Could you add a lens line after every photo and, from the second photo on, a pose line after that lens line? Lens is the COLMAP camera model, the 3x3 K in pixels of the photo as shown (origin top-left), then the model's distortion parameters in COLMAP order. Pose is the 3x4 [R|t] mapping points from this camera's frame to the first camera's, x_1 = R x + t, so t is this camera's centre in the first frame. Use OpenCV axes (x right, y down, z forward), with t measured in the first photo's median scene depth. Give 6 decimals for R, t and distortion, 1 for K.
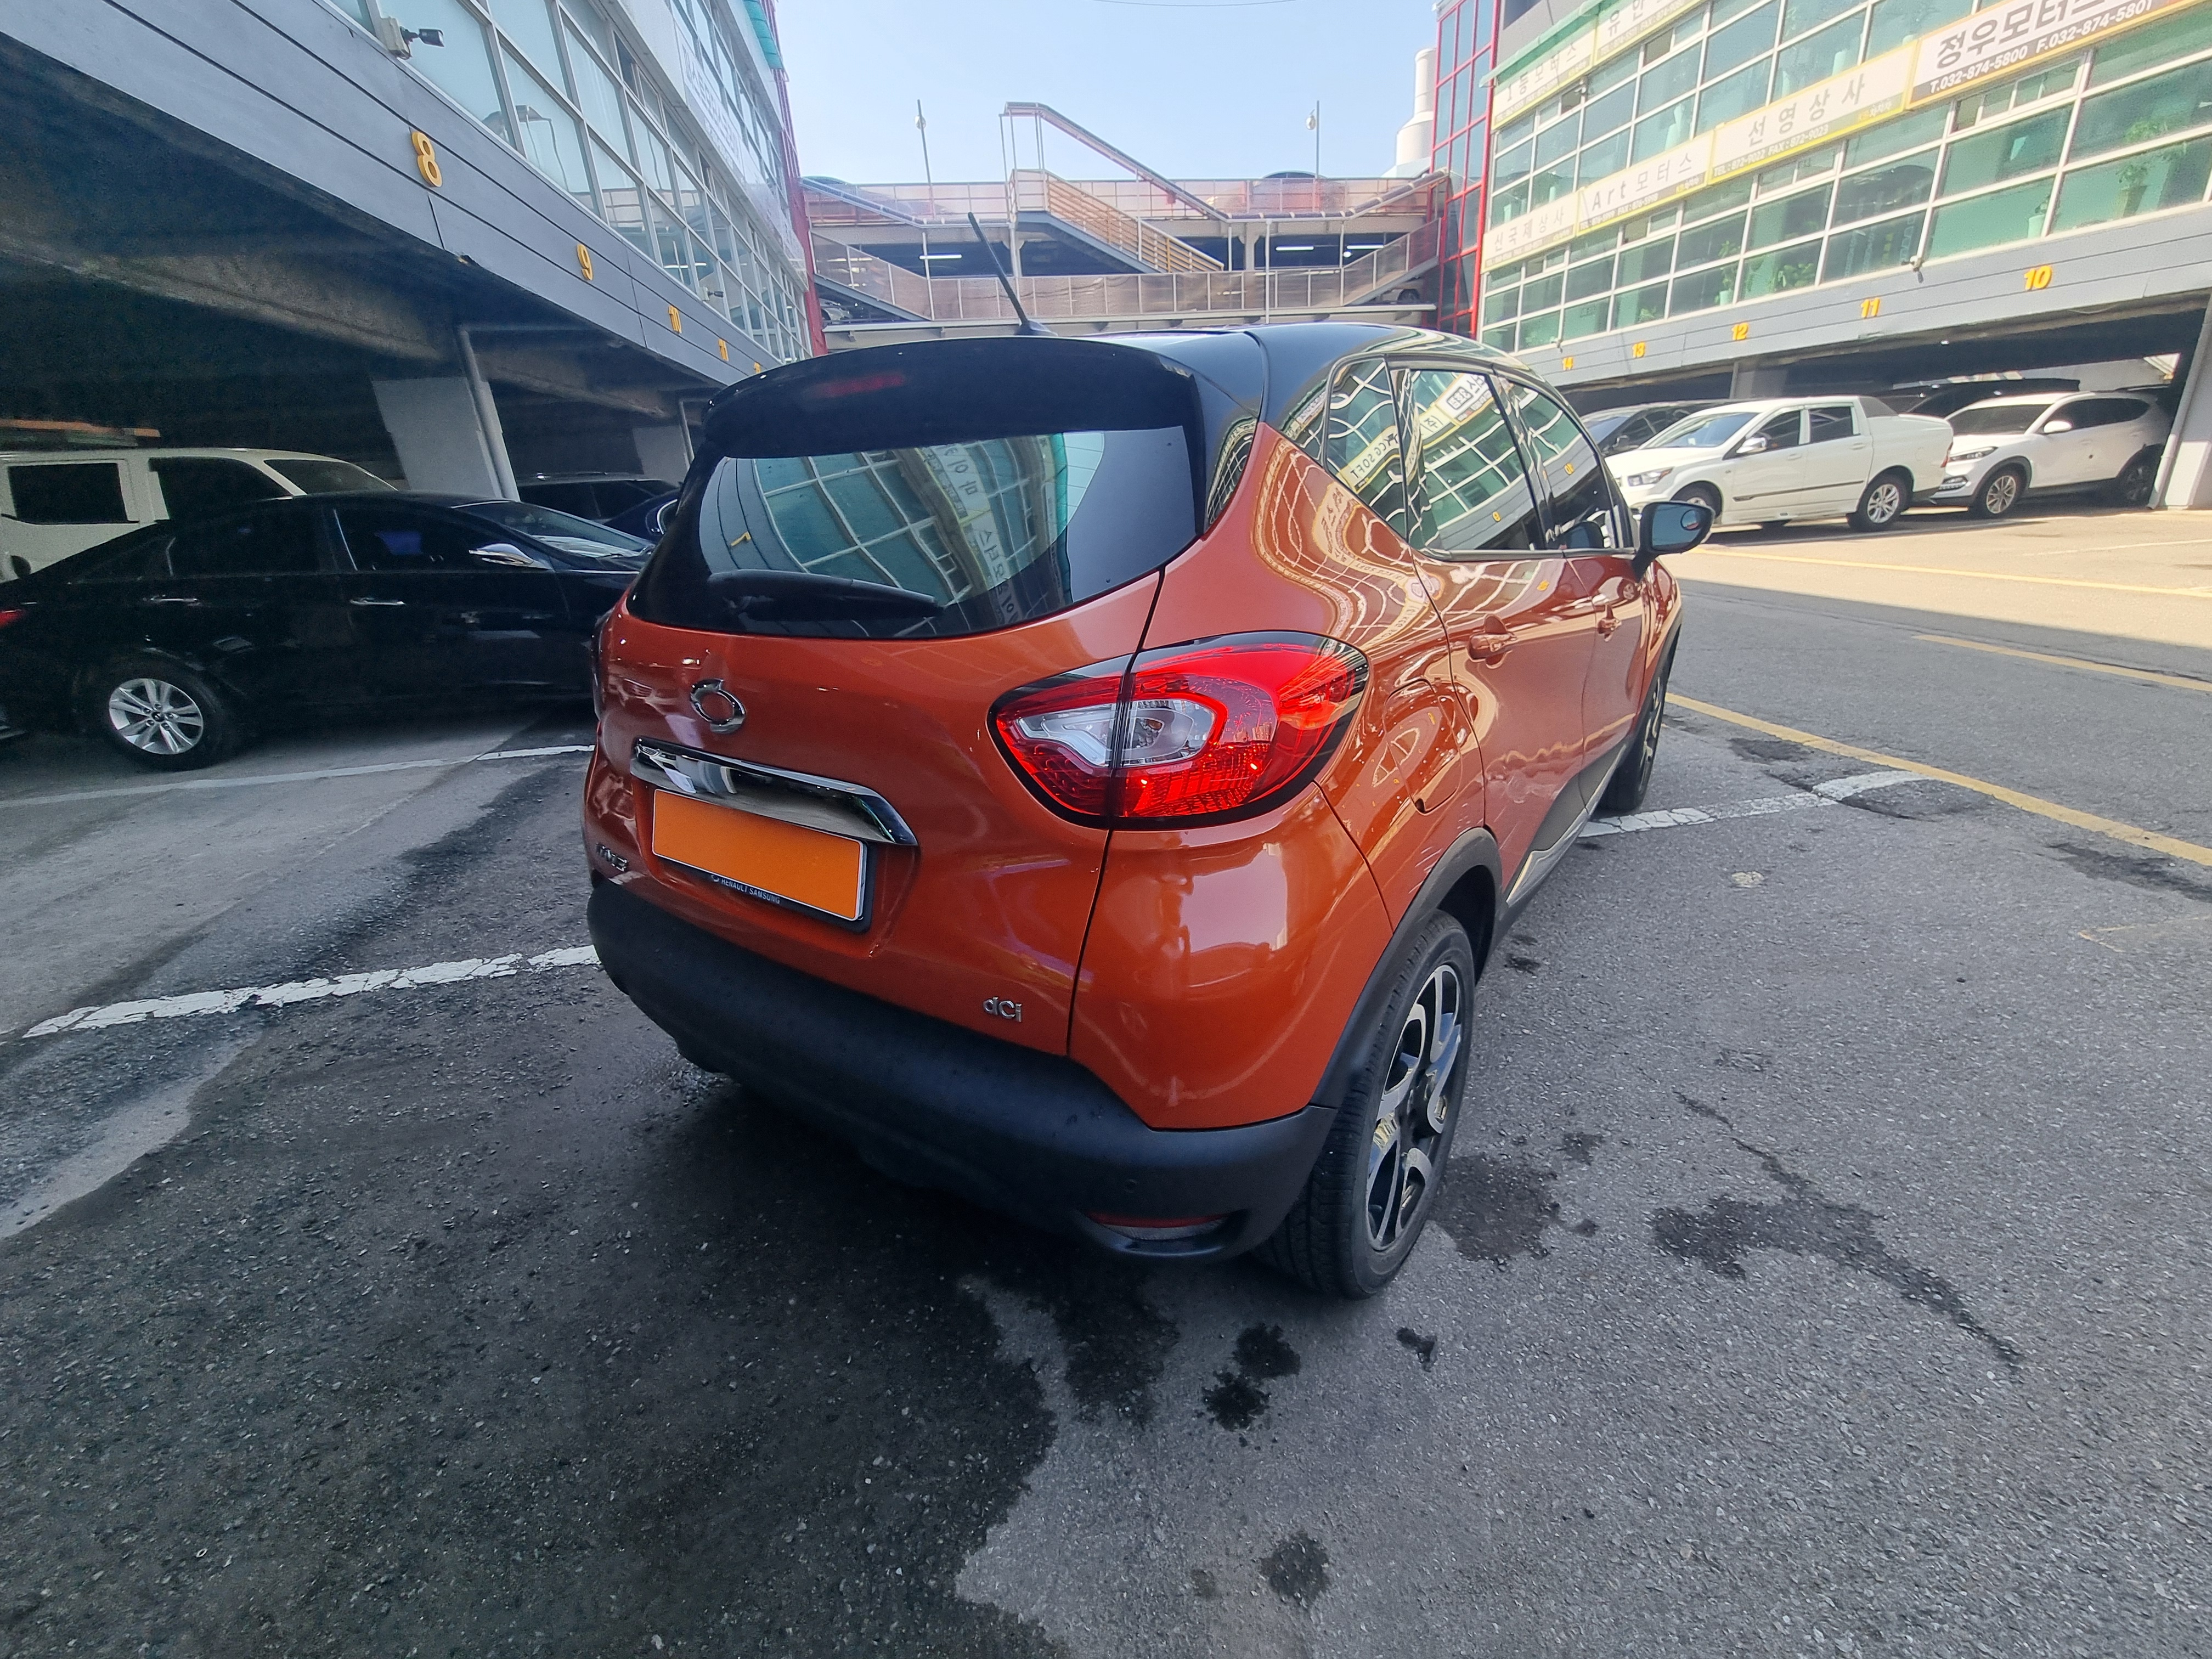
lens RADIAL K [[900.2, 0, 1114.4], [0, 900.2, 837.2], [0, 0, 1]] dist [0.000074, -0.001990]
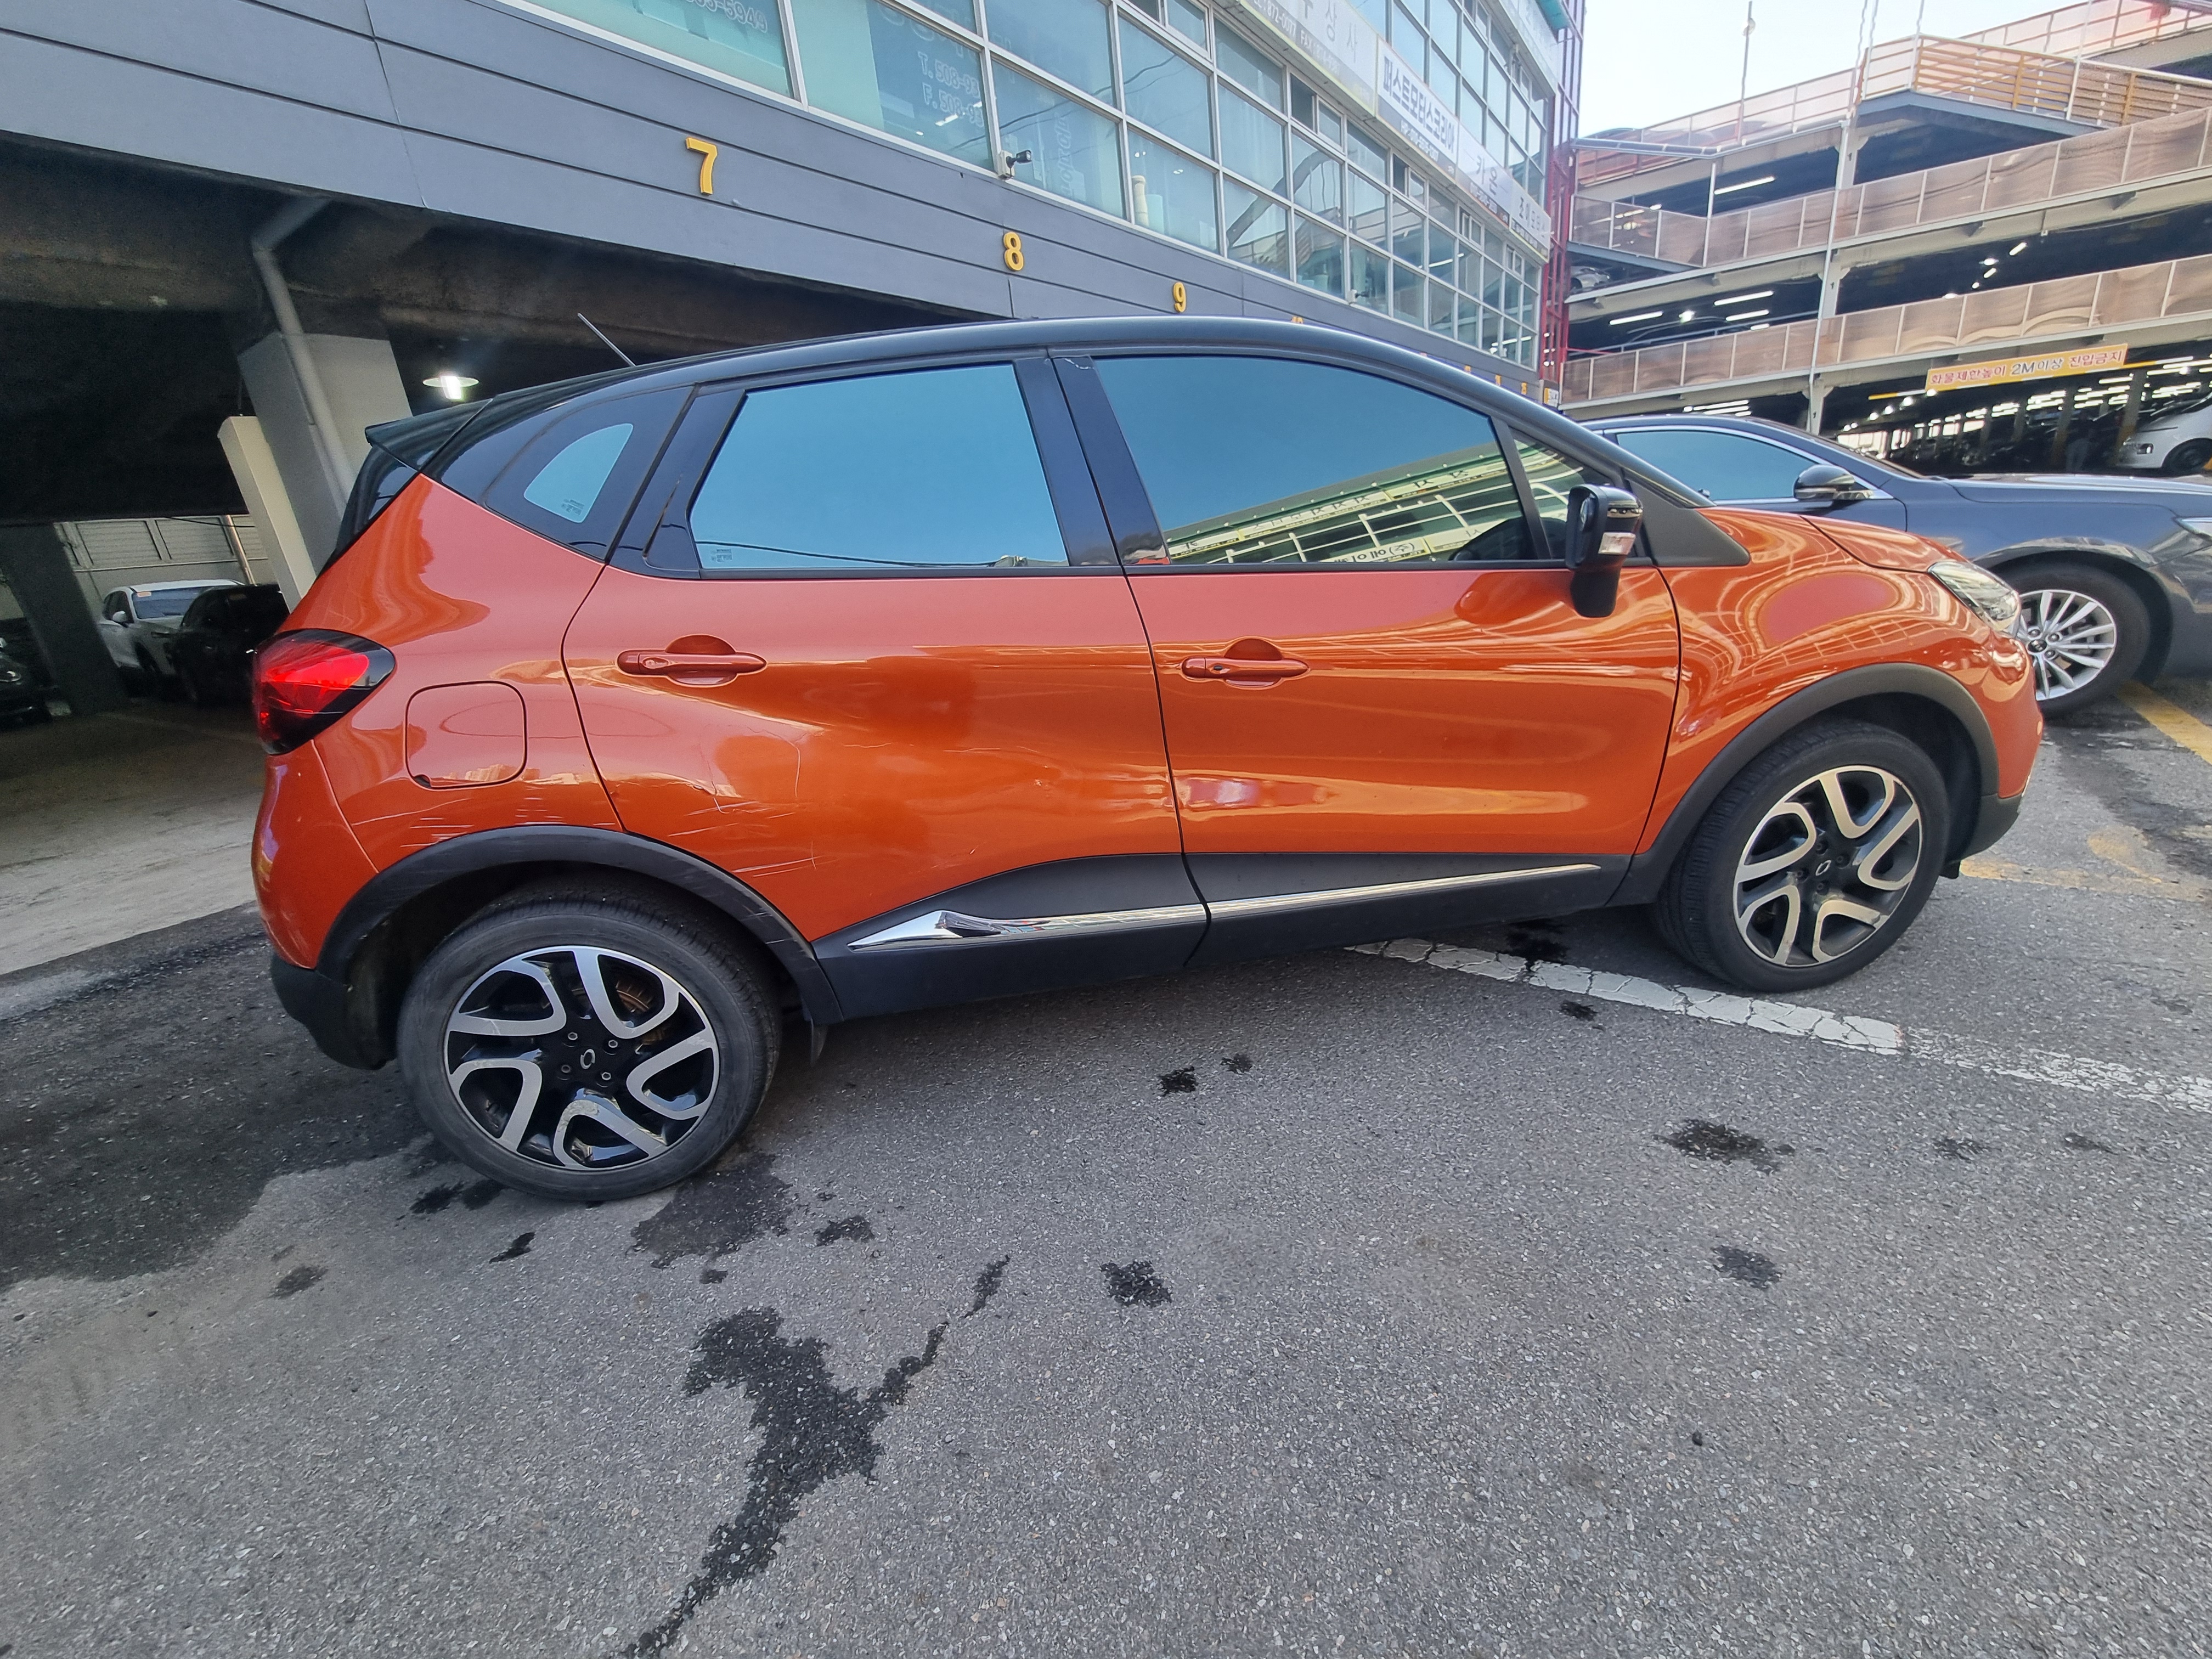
lens RADIAL K [[900.2, 0, 1114.4], [0, 900.2, 837.2], [0, 0, 1]] dist [0.000074, -0.001990]
pose [[0.708271, 0.221087, -0.670427, 0.455042], [-0.211401, 0.972536, 0.097380, -0.068501], [0.673544, 0.072758, 0.735557, 0.181969]]
